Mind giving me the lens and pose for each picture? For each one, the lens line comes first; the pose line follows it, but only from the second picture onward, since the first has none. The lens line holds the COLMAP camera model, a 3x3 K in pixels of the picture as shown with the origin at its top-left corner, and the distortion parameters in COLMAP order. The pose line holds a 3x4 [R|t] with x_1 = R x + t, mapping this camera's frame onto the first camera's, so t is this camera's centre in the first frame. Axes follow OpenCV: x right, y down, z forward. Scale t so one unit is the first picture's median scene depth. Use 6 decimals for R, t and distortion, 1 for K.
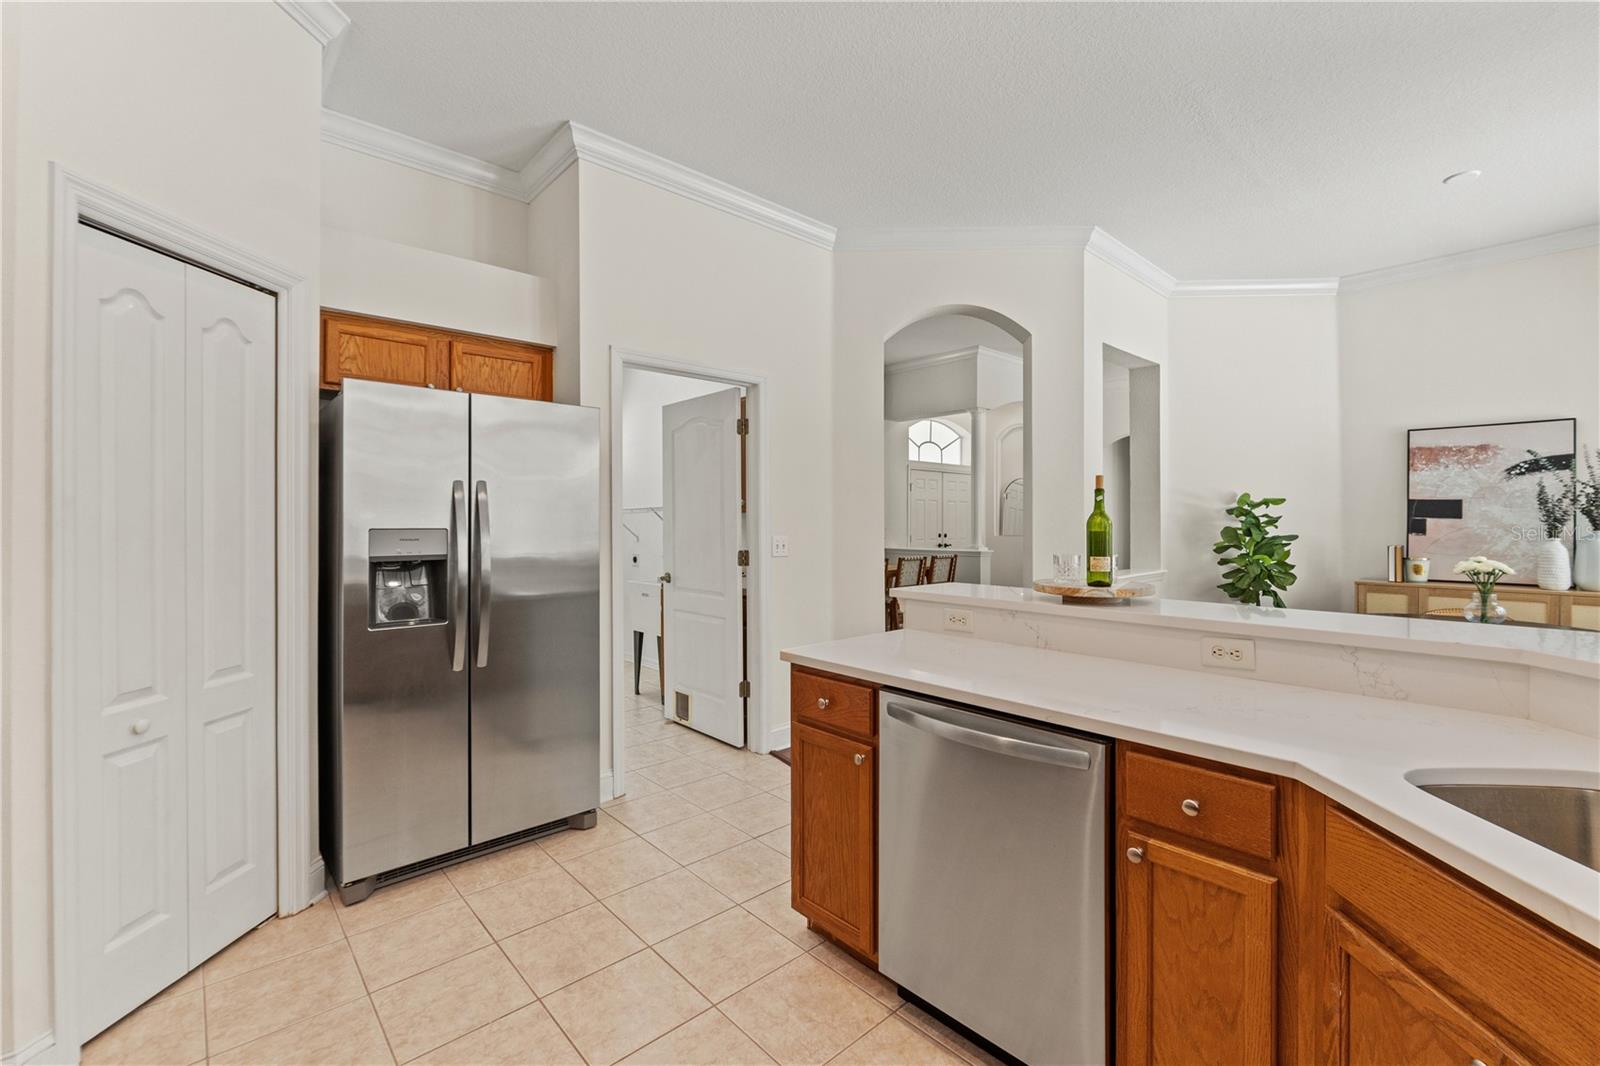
lens RADIAL K [[679.4, 0, 809.0], [0, 679.4, 522.5], [0, 0, 1]] dist [-0.005800, -0.000154]
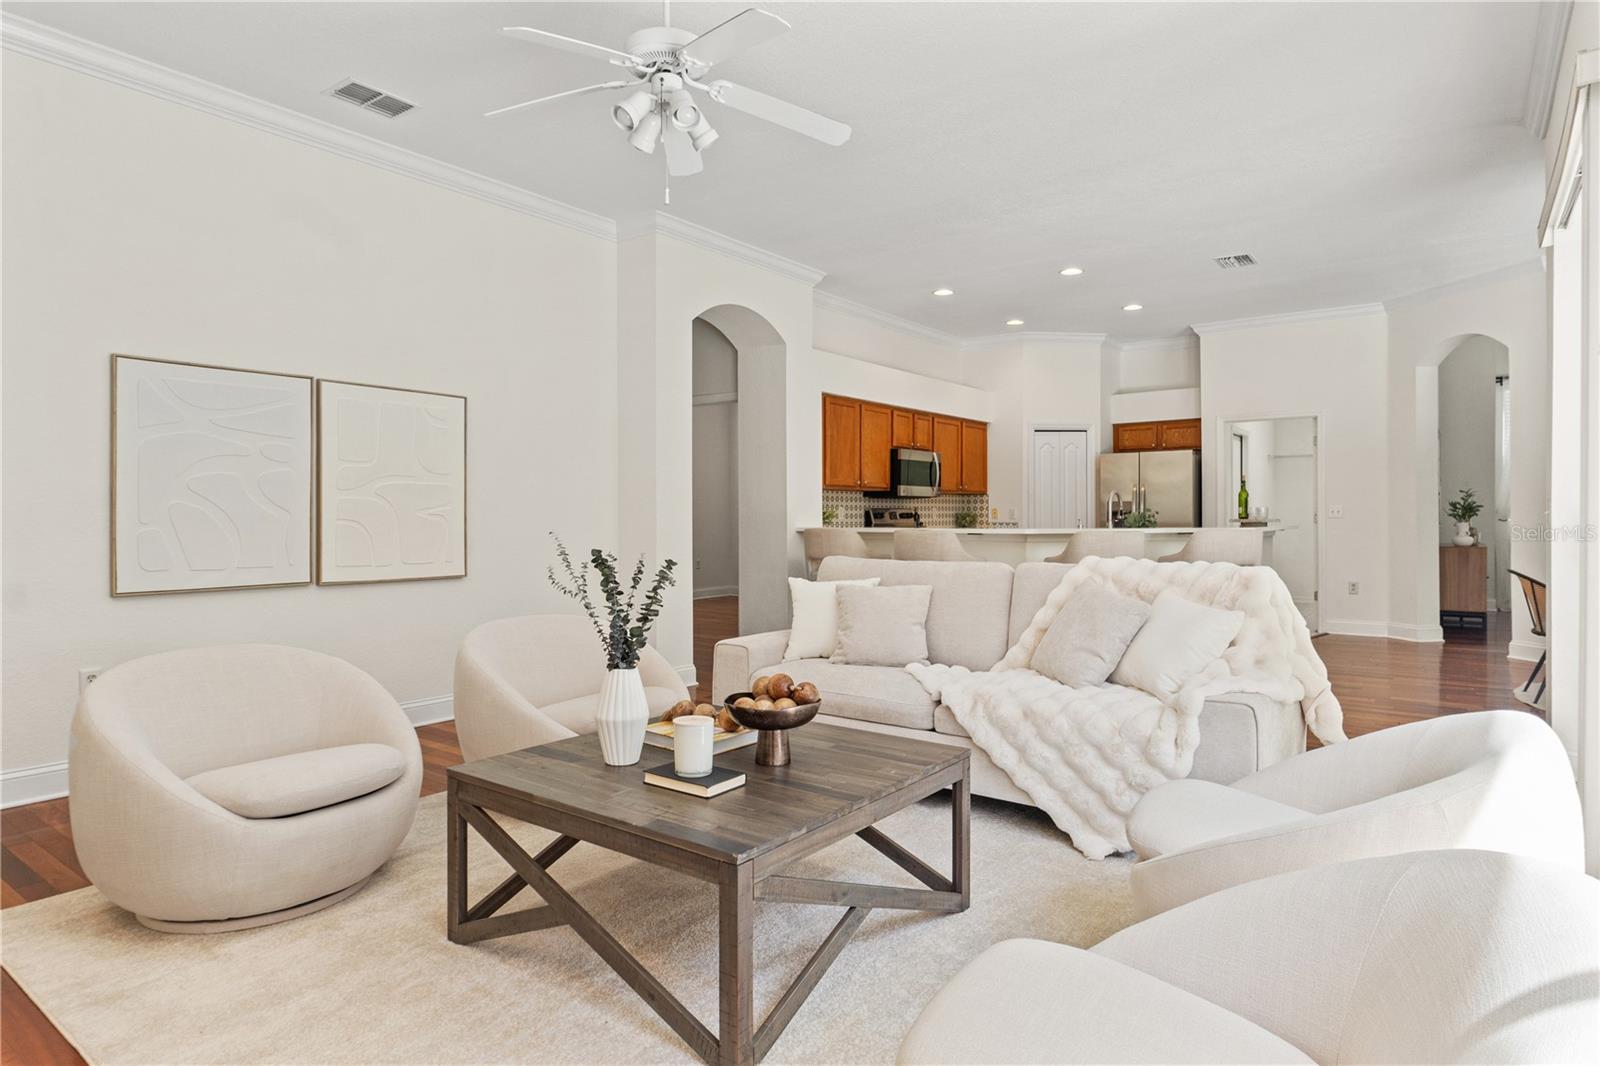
lens RADIAL K [[928.5, 0, 816.4], [0, 928.5, 525.6], [0, 0, 1]] dist [-0.011502, -0.000953]
pose [[0.205045, 0.006715, -0.978729, 1.614351], [0.005897, 0.999950, 0.008097, 0.037235], [0.978735, -0.007432, 0.204995, -0.590973]]
